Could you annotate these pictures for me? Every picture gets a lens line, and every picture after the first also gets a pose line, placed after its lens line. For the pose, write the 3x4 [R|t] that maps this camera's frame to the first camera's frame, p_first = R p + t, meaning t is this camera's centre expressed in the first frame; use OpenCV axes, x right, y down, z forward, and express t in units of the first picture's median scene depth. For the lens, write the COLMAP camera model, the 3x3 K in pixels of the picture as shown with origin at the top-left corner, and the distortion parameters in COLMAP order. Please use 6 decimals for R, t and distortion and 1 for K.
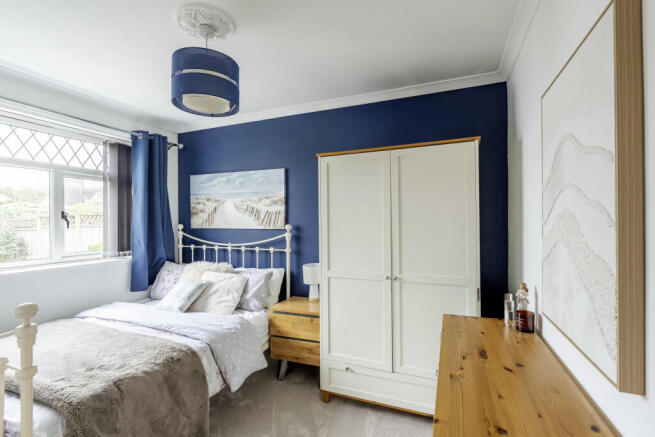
lens RADIAL K [[303.8, 0, 326.4], [0, 303.8, 222.7], [0, 0, 1]] dist [0.002289, -0.000238]
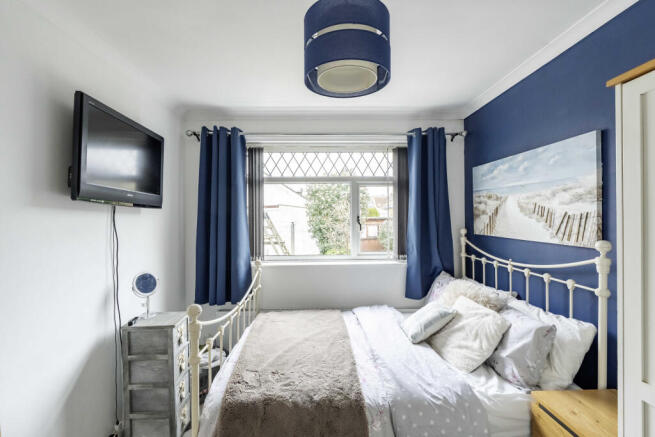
lens RADIAL K [[303.8, 0, 334.8], [0, 303.8, 217.6], [0, 0, 1]] dist [0.002289, -0.000238]
pose [[0.416099, 0.006203, -0.909298, 0.143899], [0.001547, 0.999970, 0.007529, -0.036152], [0.909318, -0.004539, 0.416077, 0.388985]]
